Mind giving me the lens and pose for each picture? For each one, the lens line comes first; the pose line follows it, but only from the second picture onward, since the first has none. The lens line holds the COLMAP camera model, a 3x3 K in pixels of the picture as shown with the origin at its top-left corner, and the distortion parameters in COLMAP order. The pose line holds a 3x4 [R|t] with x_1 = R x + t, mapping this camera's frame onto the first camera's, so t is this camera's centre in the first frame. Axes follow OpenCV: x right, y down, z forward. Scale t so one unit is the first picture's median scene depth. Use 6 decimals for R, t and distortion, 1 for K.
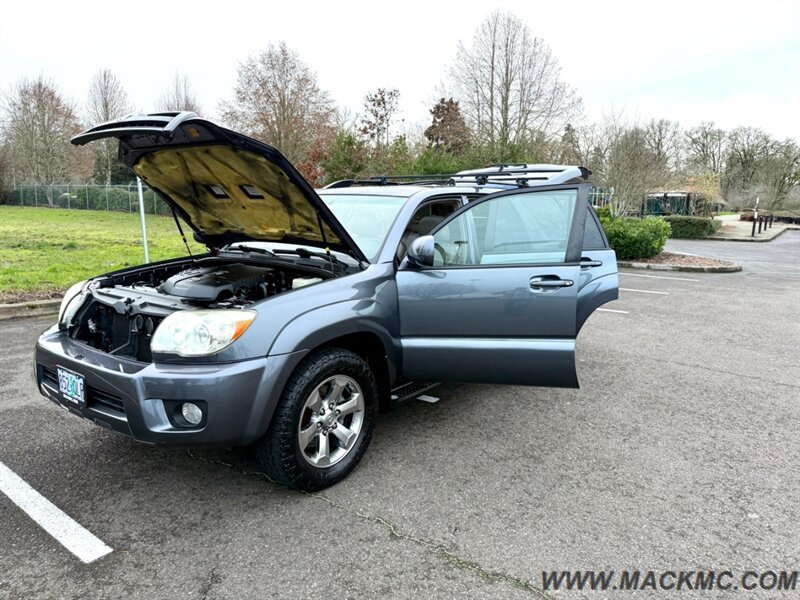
lens RADIAL K [[564.1, 0, 397.2], [0, 564.1, 302.9], [0, 0, 1]] dist [0.003347, -0.002231]
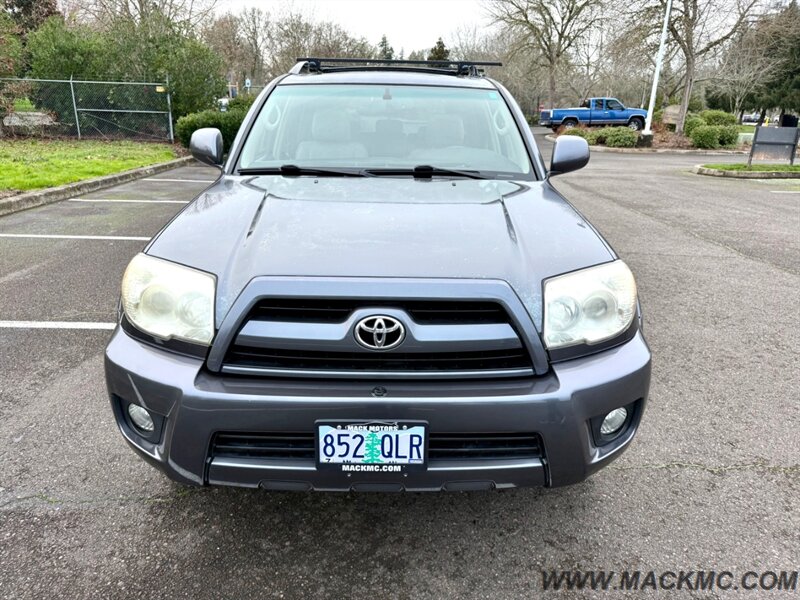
lens RADIAL K [[569.9, 0, 400.7], [0, 569.9, 305.2], [0, 0, 1]] dist [-0.002126, -0.001858]
pose [[0.787850, -0.204371, 0.580969, -0.668680], [0.098401, 0.972988, 0.208833, -0.079389], [-0.607956, -0.107361, 0.786679, 0.439875]]
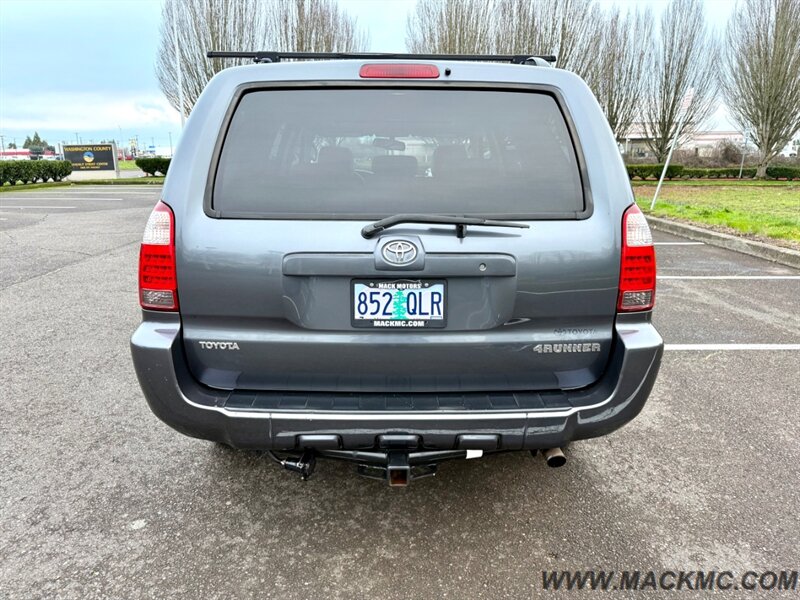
lens RADIAL K [[565.4, 0, 401.9], [0, 565.4, 297.1], [0, 0, 1]] dist [0.041637, -0.062058]
pose [[-0.779299, 0.124616, -0.614137, 0.663310], [-0.126665, 0.928475, 0.349128, -0.319379], [0.613717, 0.349865, -0.707775, 2.168391]]
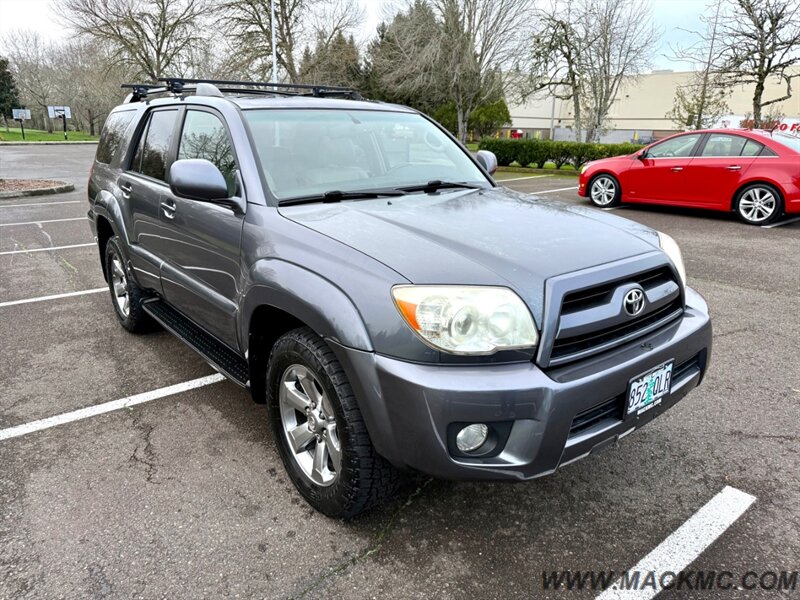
lens RADIAL K [[564.1, 0, 397.2], [0, 564.1, 302.9], [0, 0, 1]] dist [0.003347, -0.002231]
pose [[0.242725, -0.304623, 0.921026, -1.009420], [0.168854, 0.948192, 0.269108, -0.161092], [-0.955287, 0.090200, 0.281587, 0.860199]]
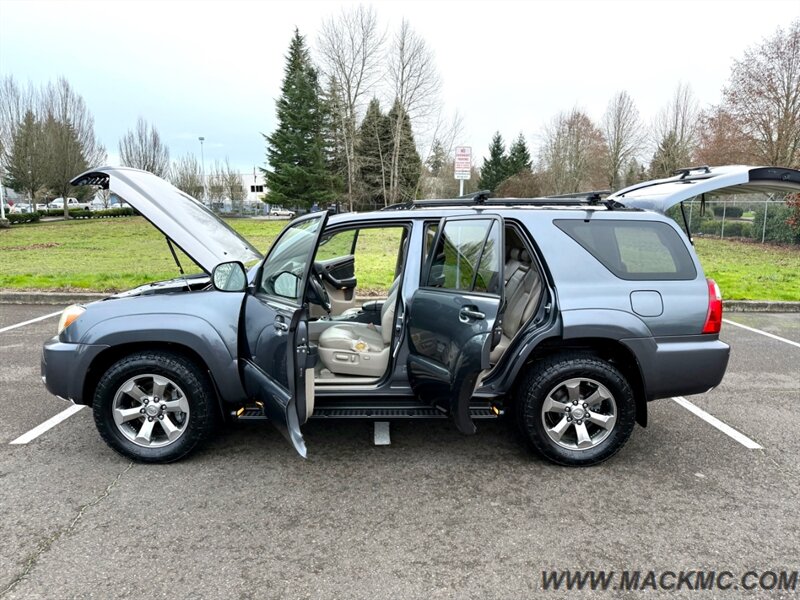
lens RADIAL K [[563.7, 0, 400.0], [0, 563.7, 300.0], [0, 0, 1]] dist [0.005741, -0.003229]
pose [[0.624875, 0.107813, -0.773245, 0.960749], [-0.129489, 0.991014, 0.033533, -0.116550], [0.769911, 0.079173, 0.633221, 0.528923]]
